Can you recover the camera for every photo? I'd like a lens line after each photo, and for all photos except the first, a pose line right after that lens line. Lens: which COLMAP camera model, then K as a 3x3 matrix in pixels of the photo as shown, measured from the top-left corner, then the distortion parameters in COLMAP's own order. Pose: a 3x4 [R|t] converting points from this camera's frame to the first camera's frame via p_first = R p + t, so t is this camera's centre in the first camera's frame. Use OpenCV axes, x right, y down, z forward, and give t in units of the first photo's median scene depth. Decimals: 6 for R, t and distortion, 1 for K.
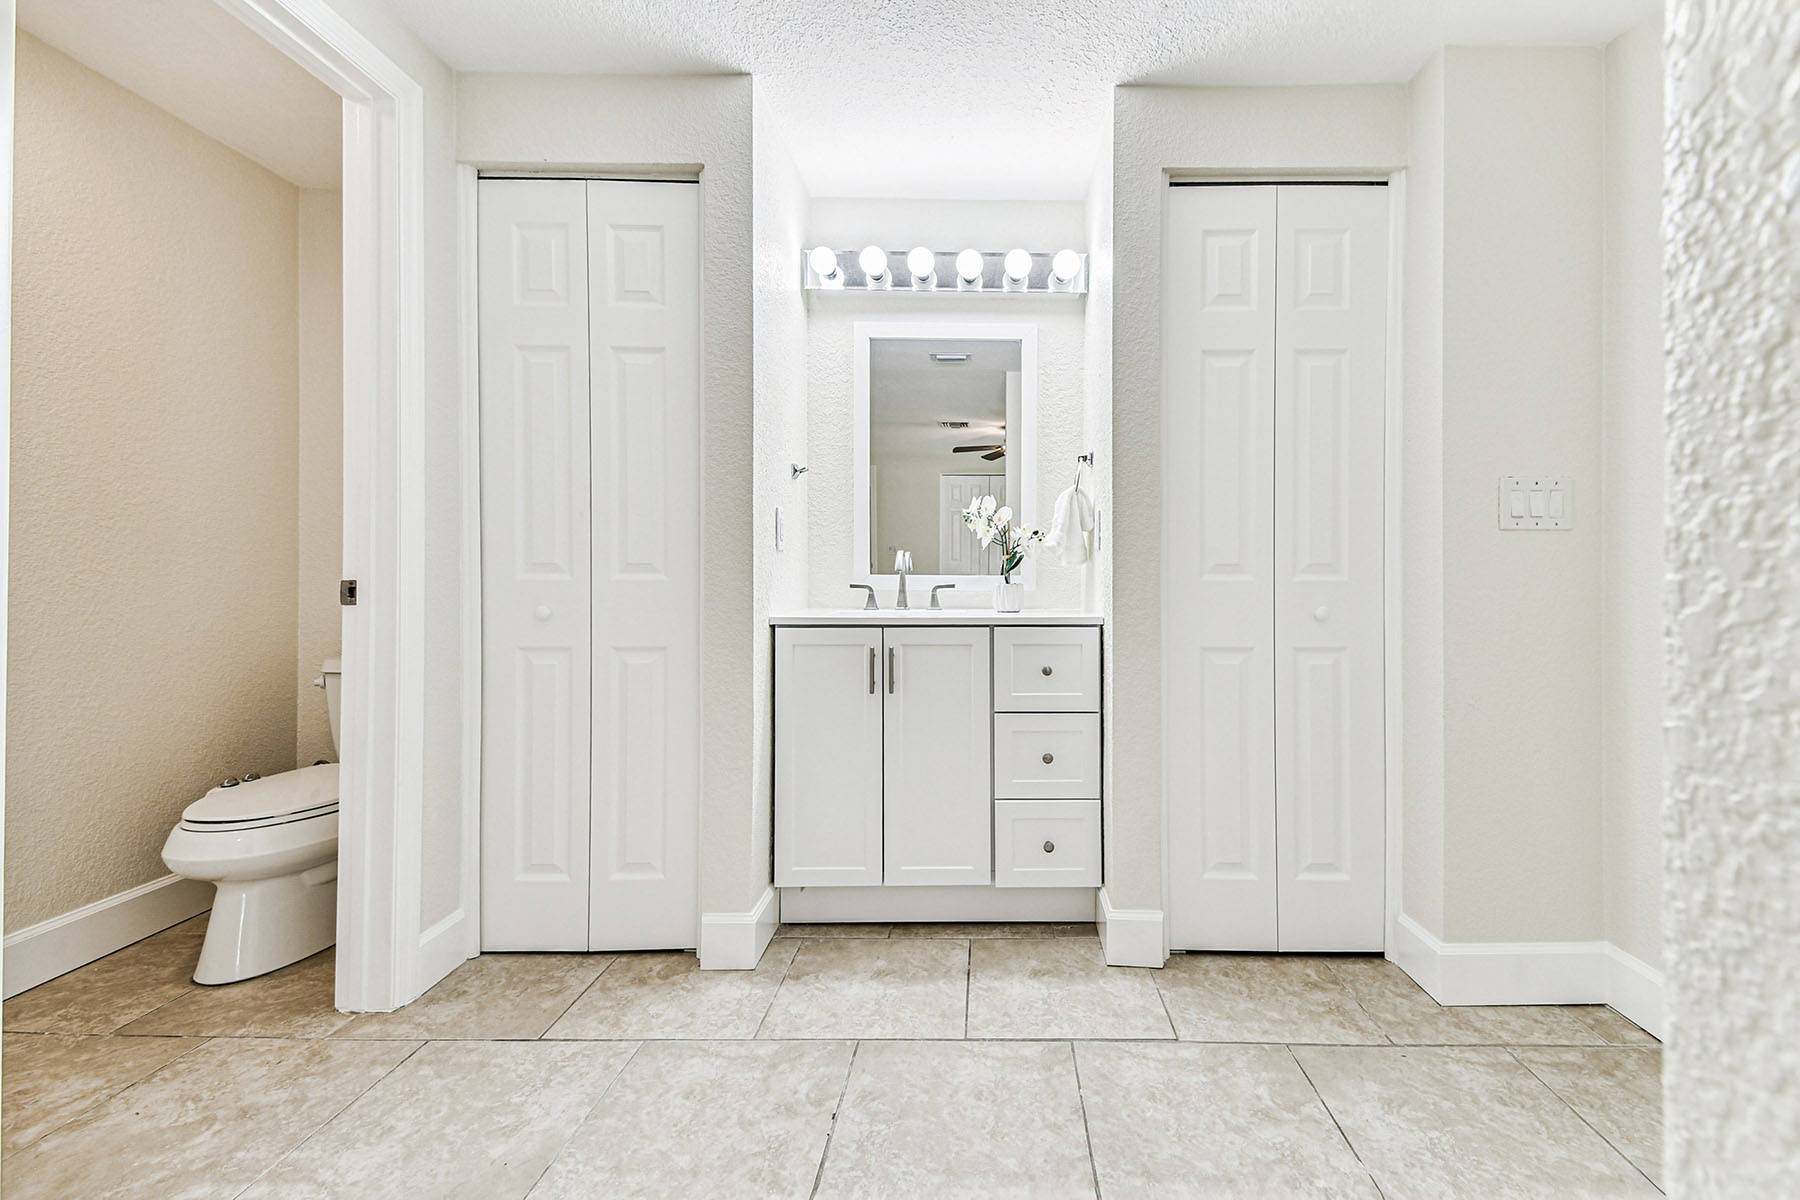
lens RADIAL K [[775.1, 0, 990.0], [0, 775.1, 572.9], [0, 0, 1]] dist [0.049614, -0.017340]
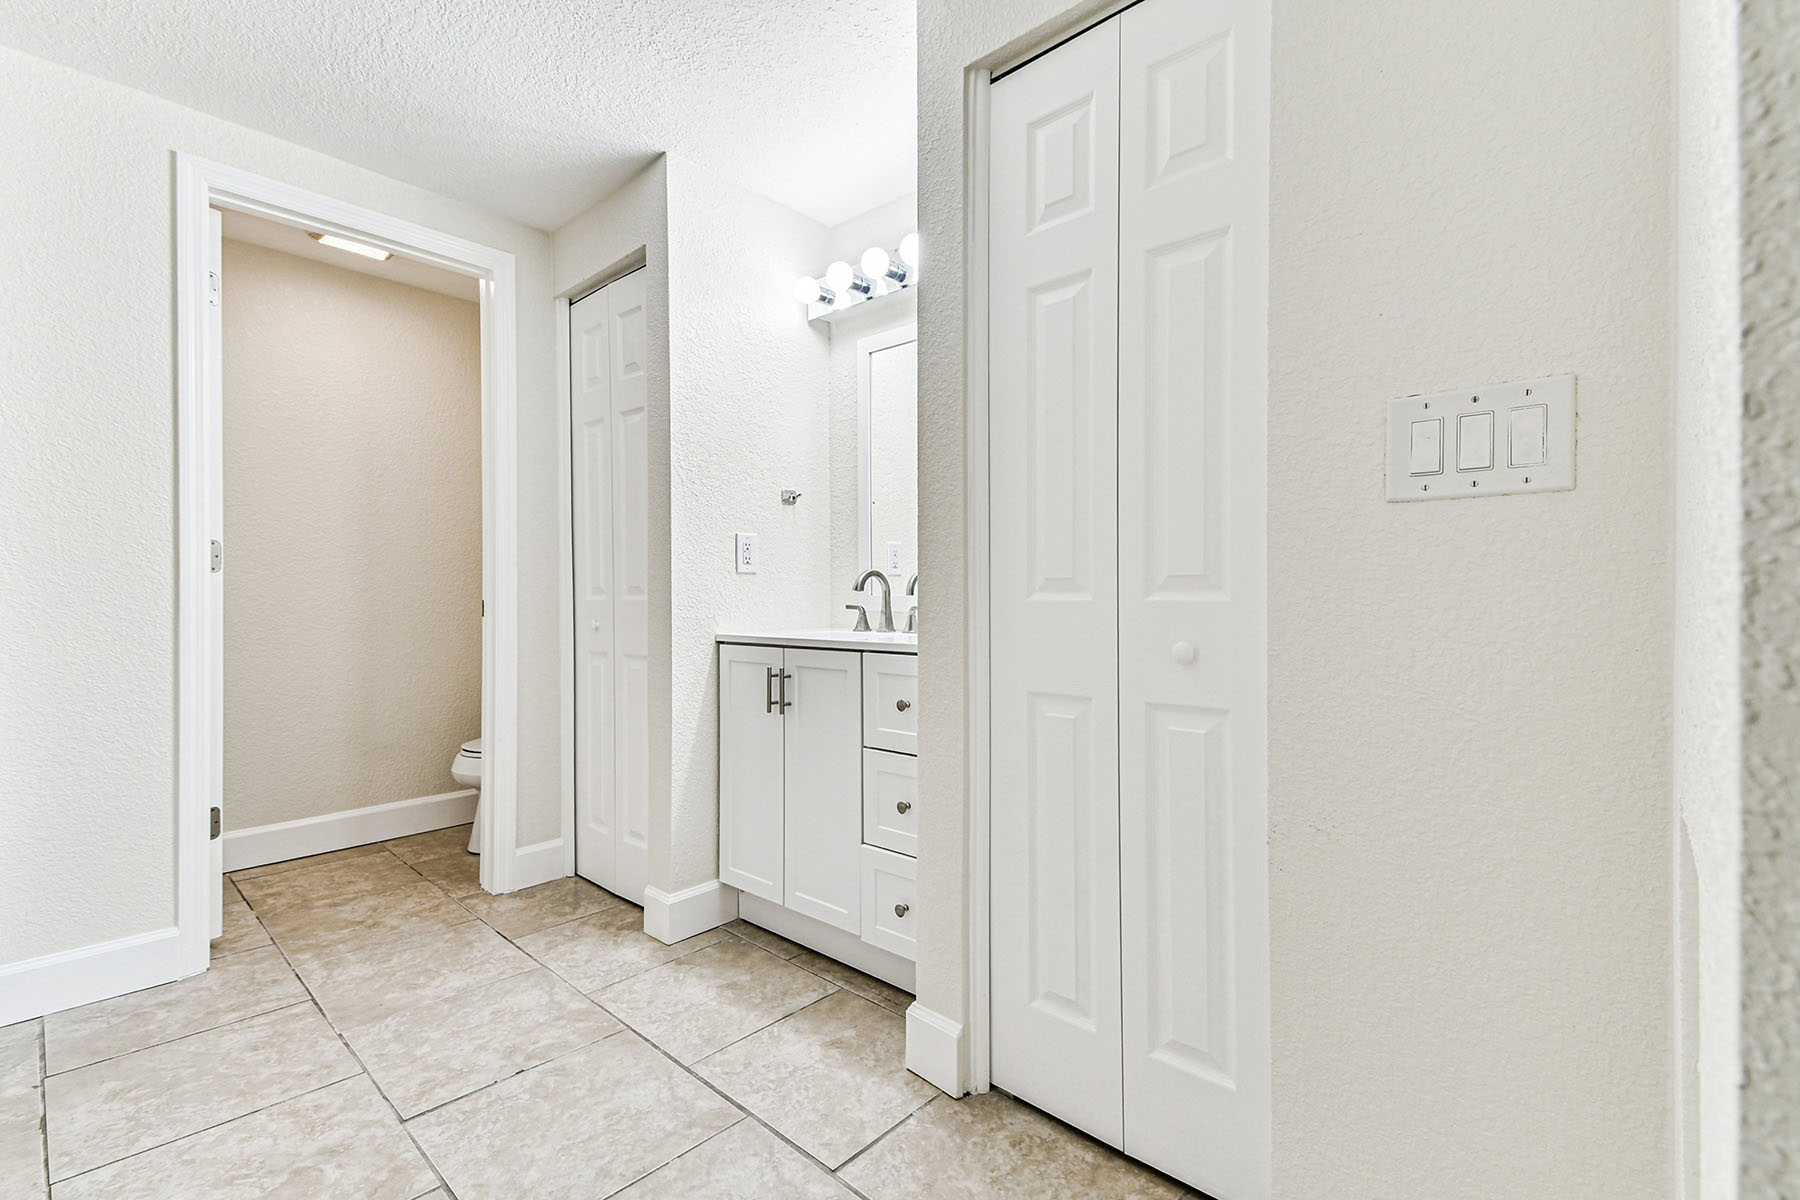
lens RADIAL K [[796.2, 0, 897.0], [0, 796.2, 596.5], [0, 0, 1]] dist [0.053615, -0.028295]
pose [[0.734618, -0.002904, -0.678474, 0.730413], [0.004134, 0.999991, 0.000196, 0.005105], [0.678468, -0.002949, 0.734624, 0.376770]]
